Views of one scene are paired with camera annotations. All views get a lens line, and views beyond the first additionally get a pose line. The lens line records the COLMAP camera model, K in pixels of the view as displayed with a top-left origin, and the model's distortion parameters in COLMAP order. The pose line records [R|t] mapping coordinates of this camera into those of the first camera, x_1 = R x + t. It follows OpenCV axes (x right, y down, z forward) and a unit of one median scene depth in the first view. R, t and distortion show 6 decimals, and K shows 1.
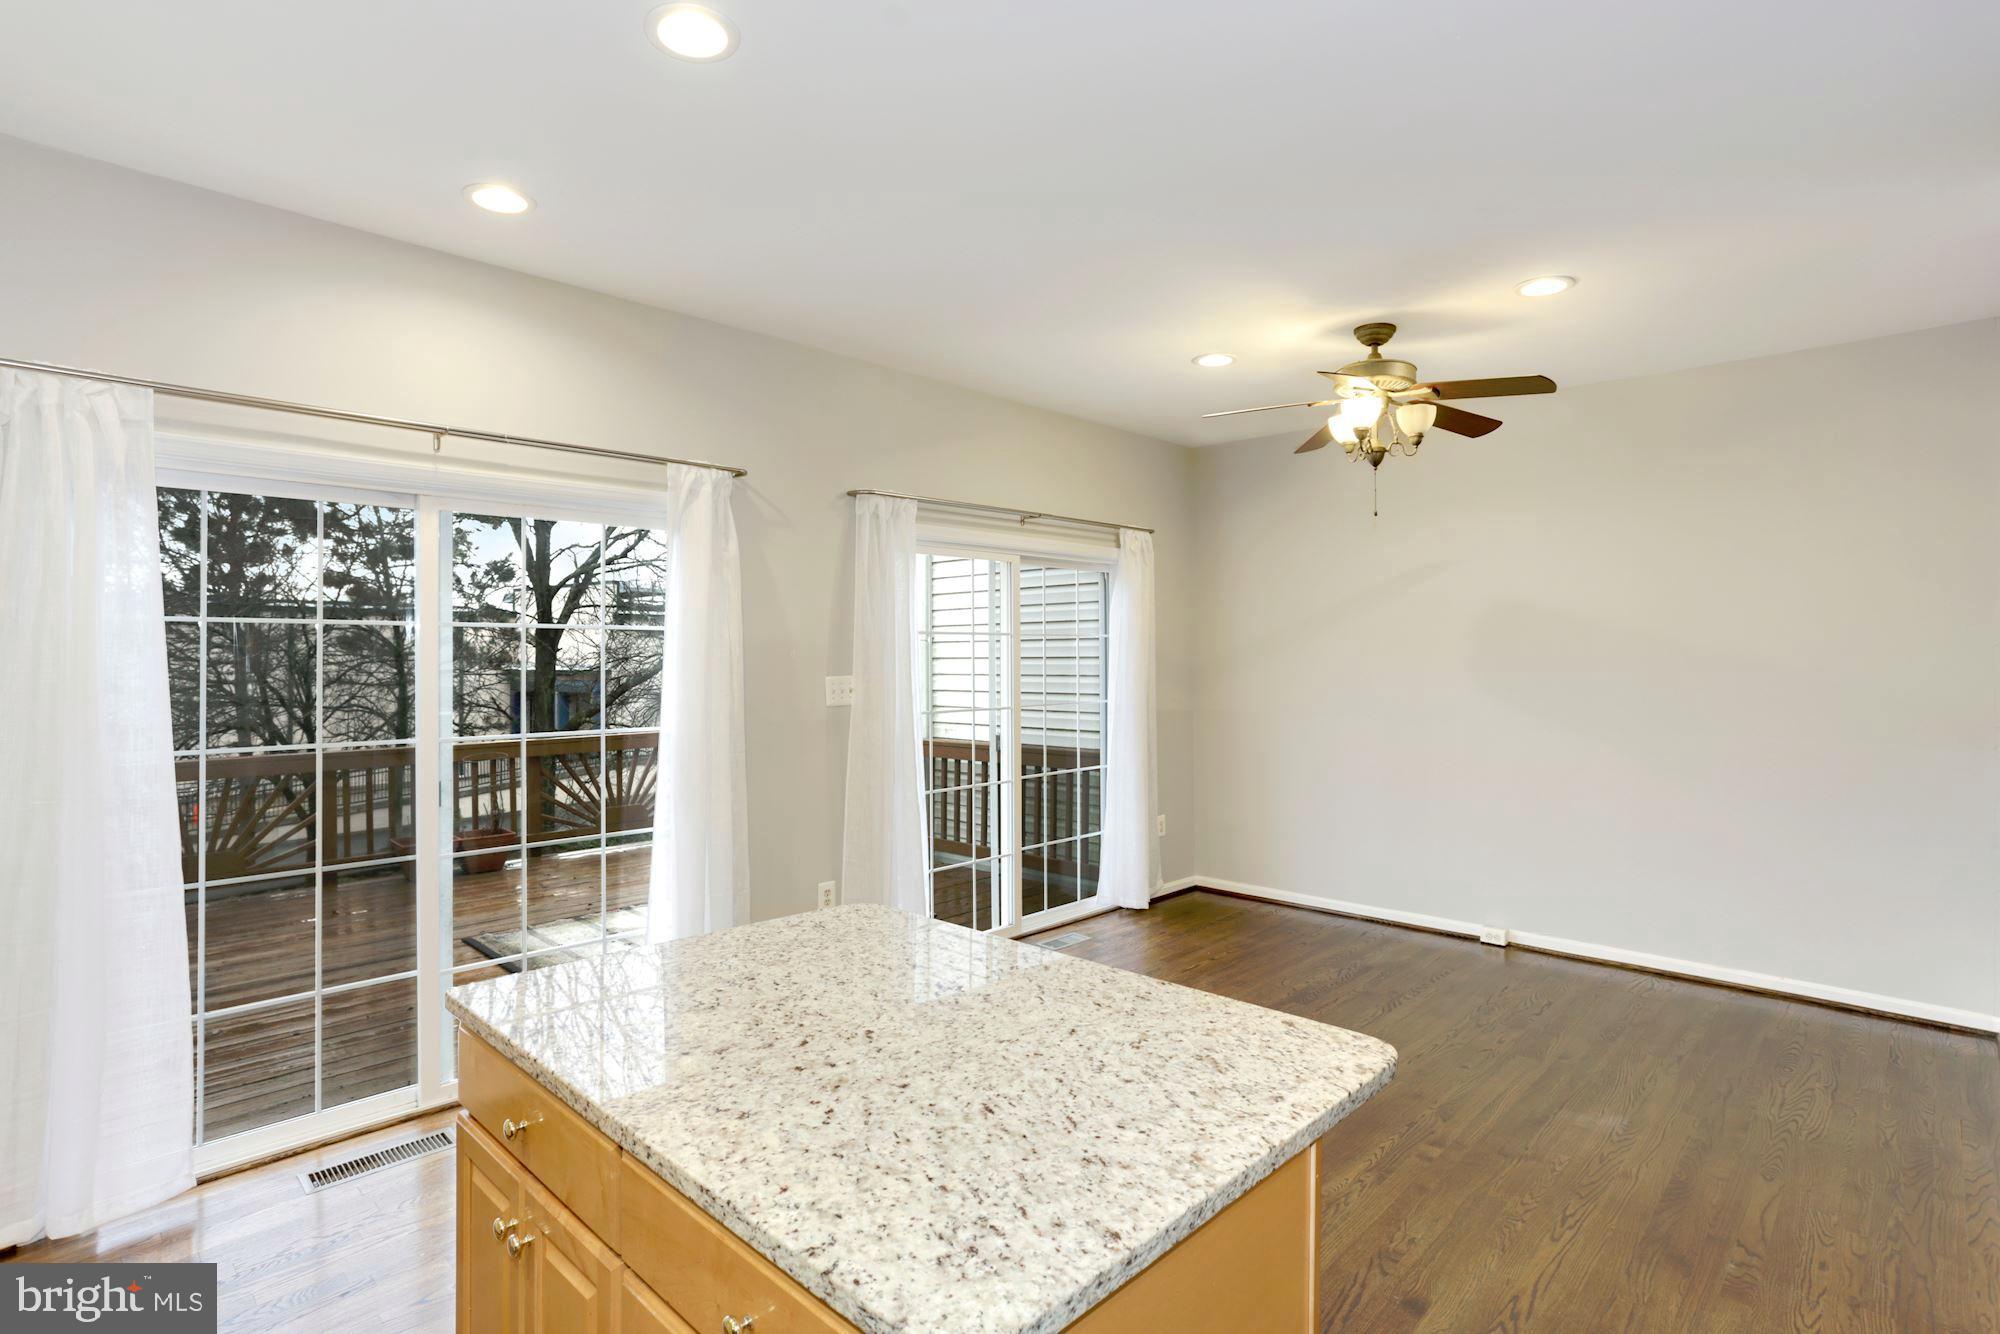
lens RADIAL K [[987.2, 0, 992.7], [0, 987.2, 654.6], [0, 0, 1]] dist [-0.056454, 0.037178]
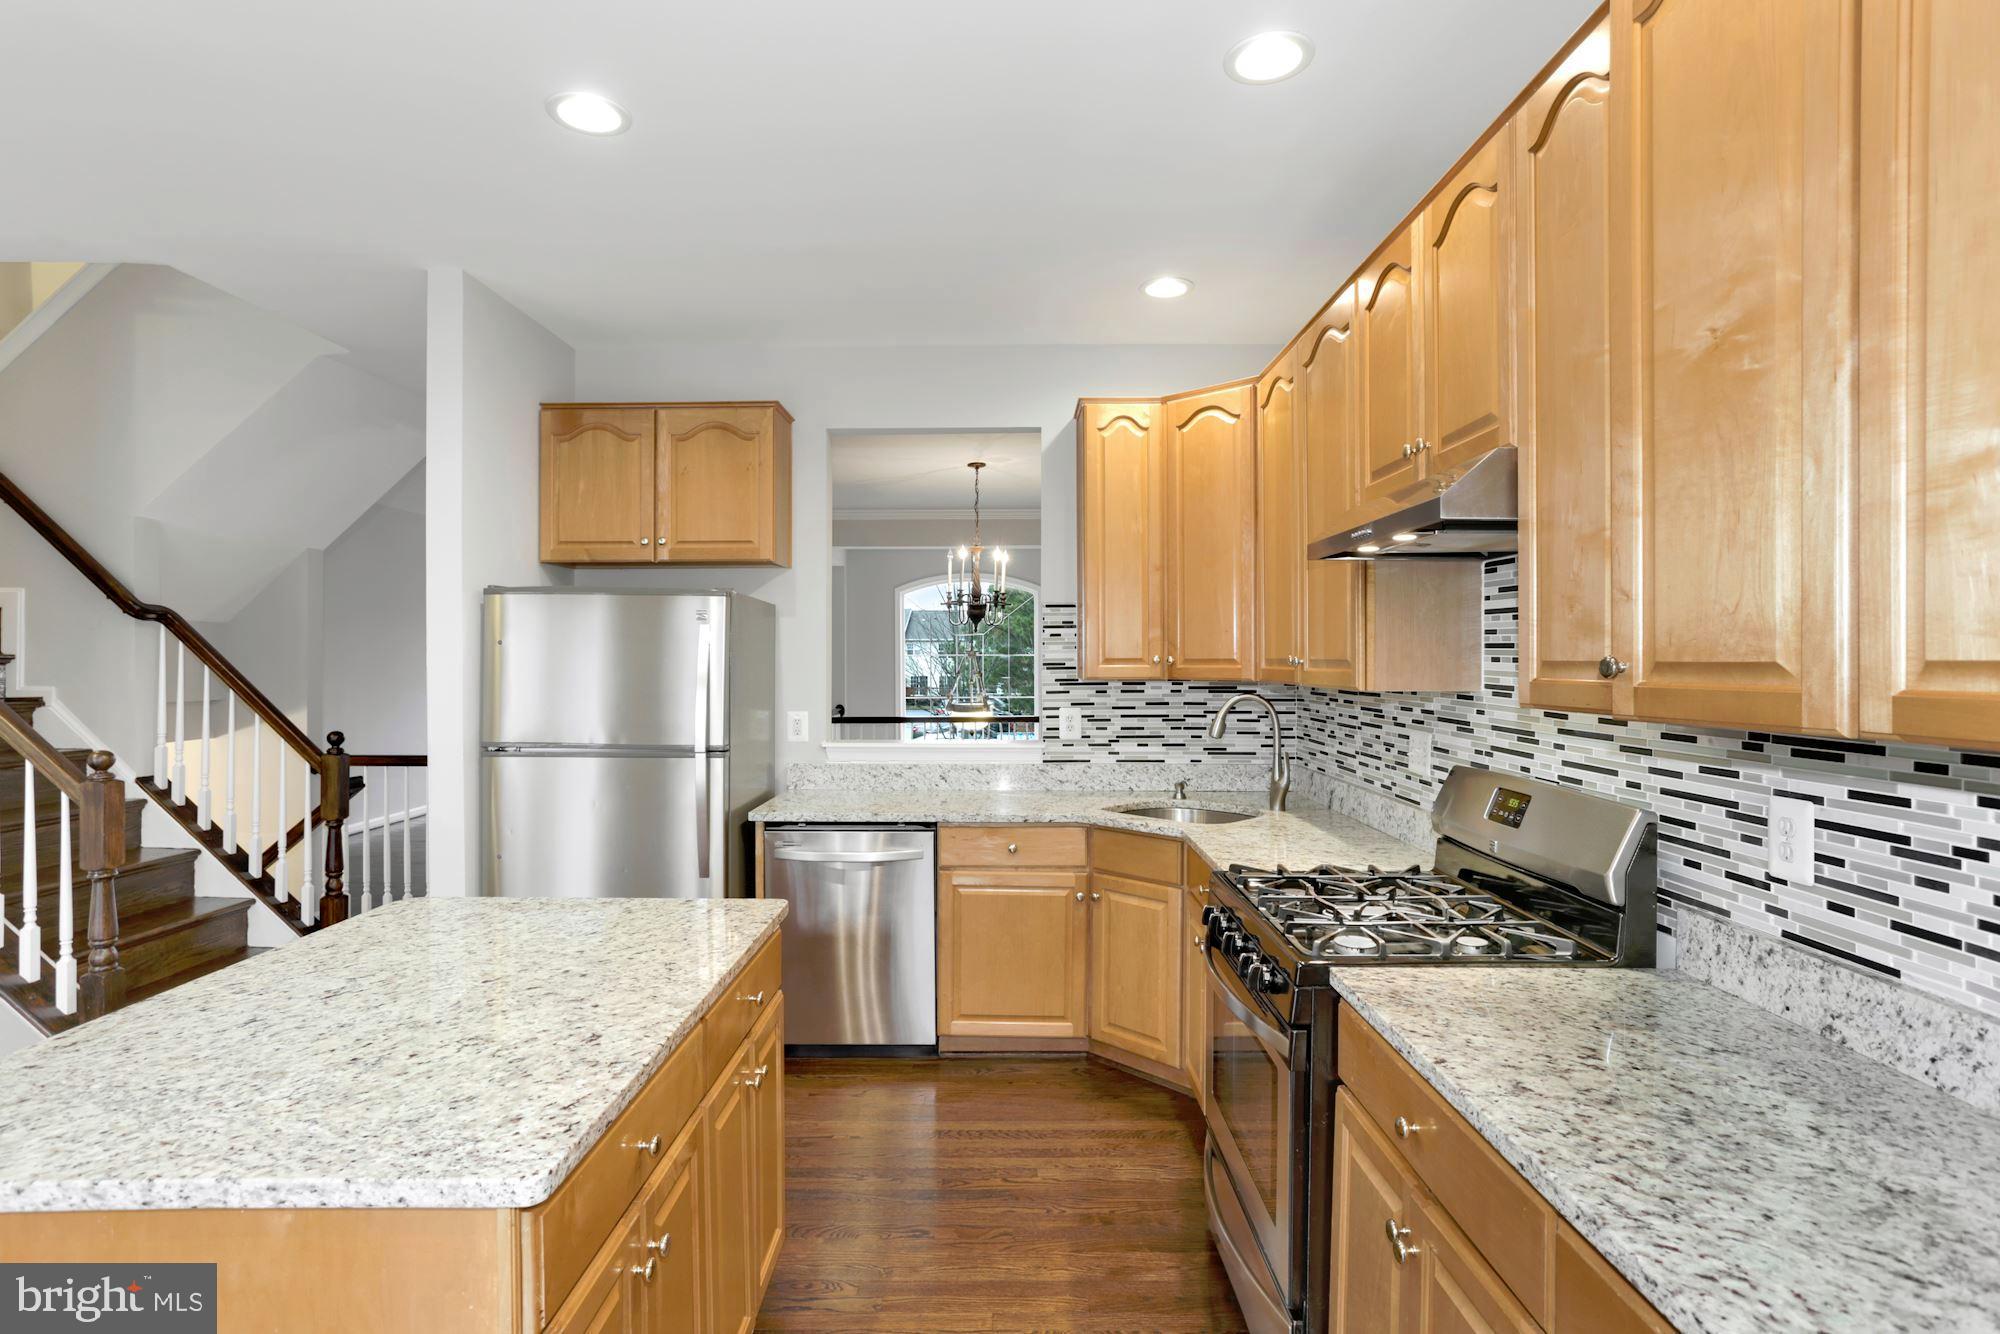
lens RADIAL K [[996.7, 0, 998.4], [0, 996.7, 661.8], [0, 0, 1]] dist [-0.053851, 0.034298]
pose [[-0.692161, -0.004208, 0.721731, -1.276040], [-0.005455, 0.999985, 0.000599, 0.006215], [-0.721723, -0.003522, -0.692173, 1.270790]]
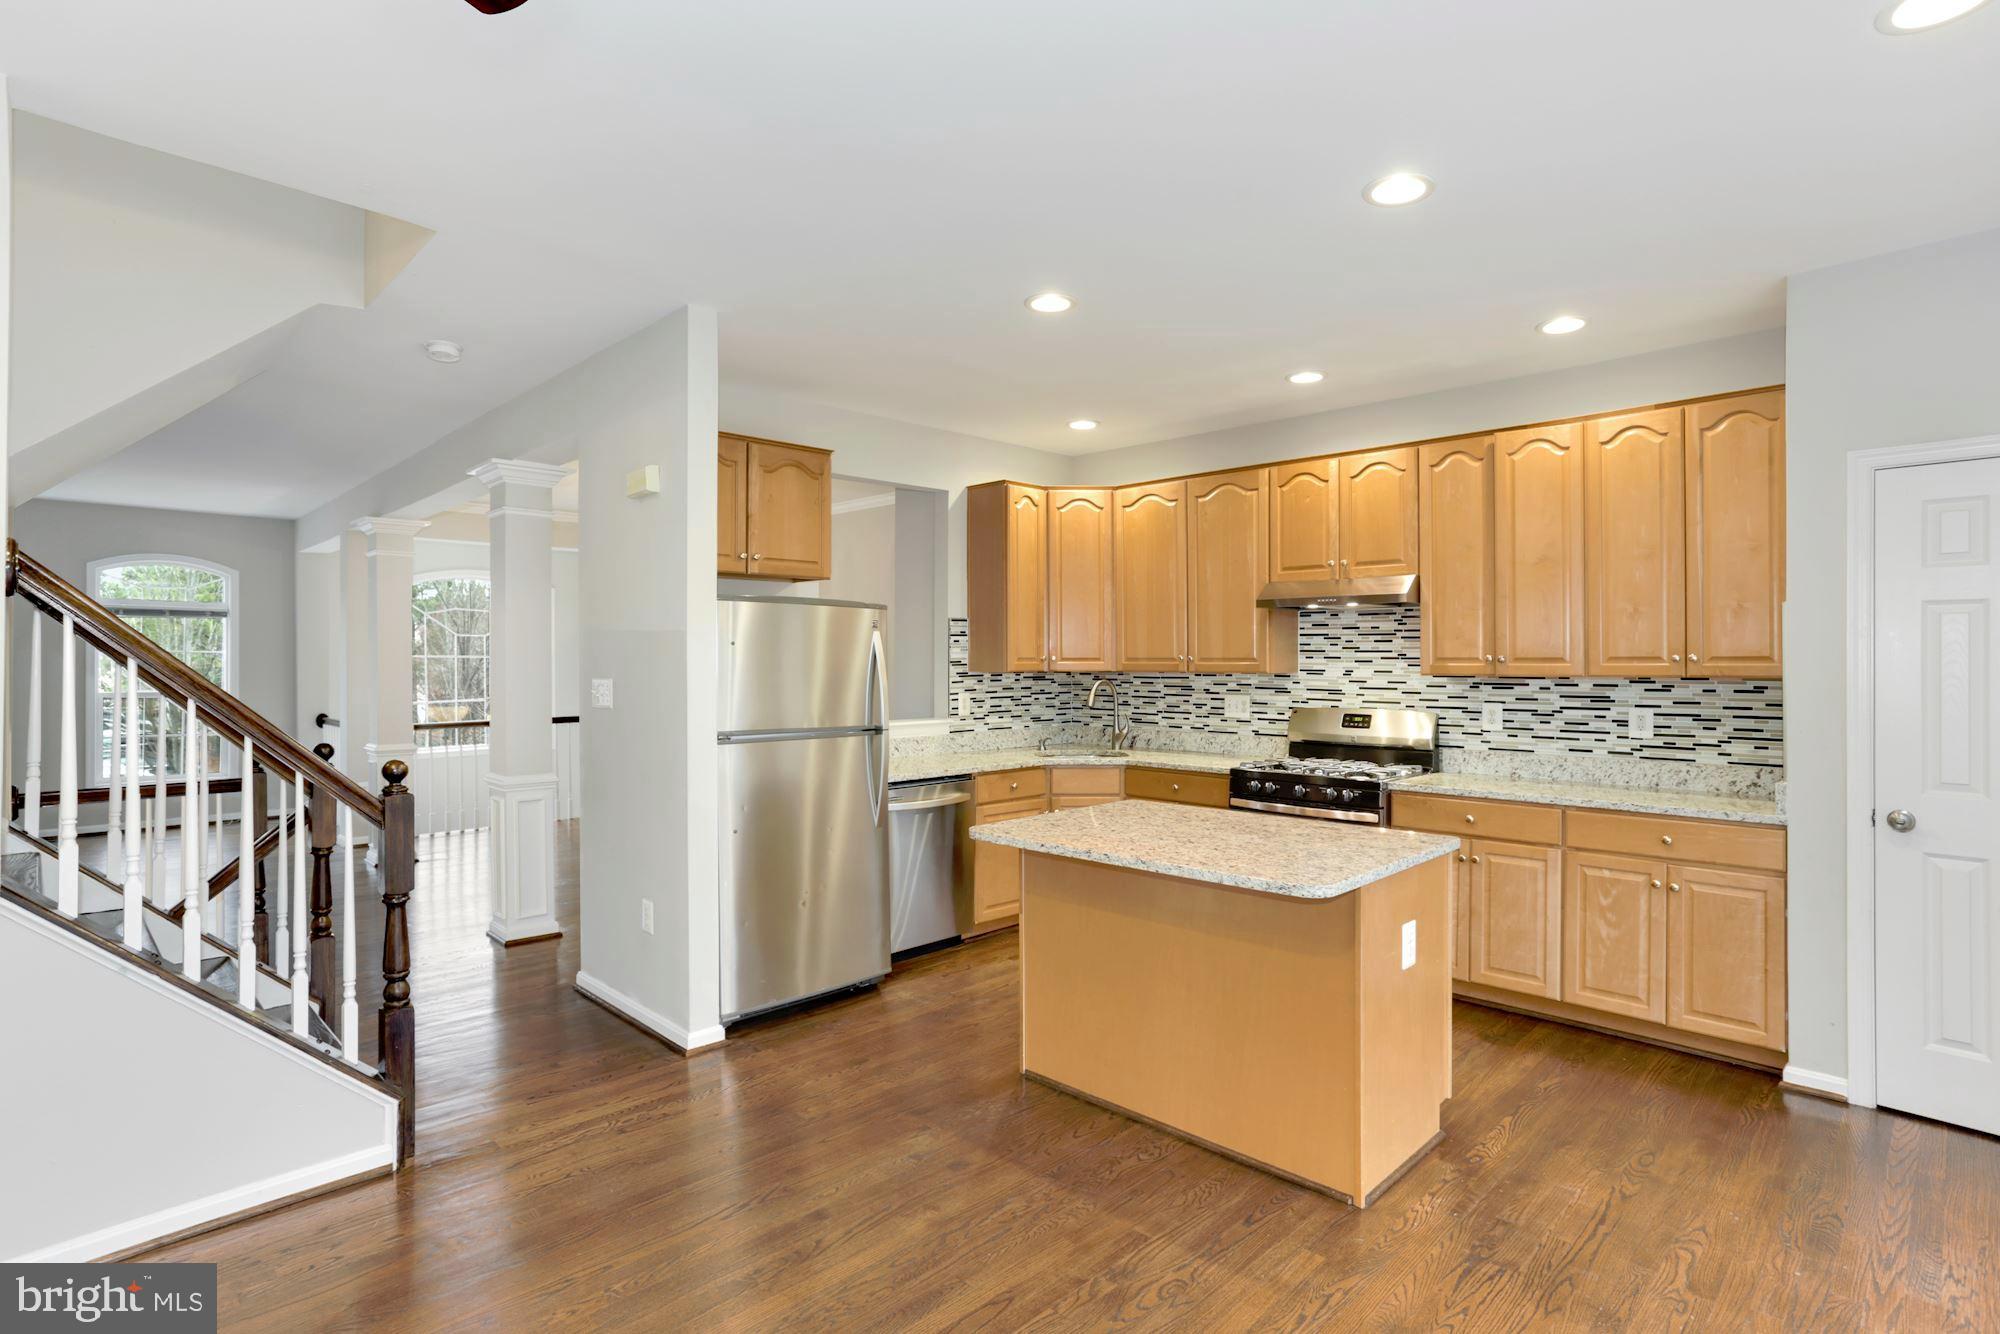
lens RADIAL K [[987.2, 0, 992.7], [0, 987.2, 654.6], [0, 0, 1]] dist [-0.056454, 0.037178]
pose [[-0.999769, 0.000057, 0.021494, 0.277766], [-0.000171, 0.999944, -0.010582, 0.024502], [-0.021493, -0.010584, -0.999713, 2.942743]]
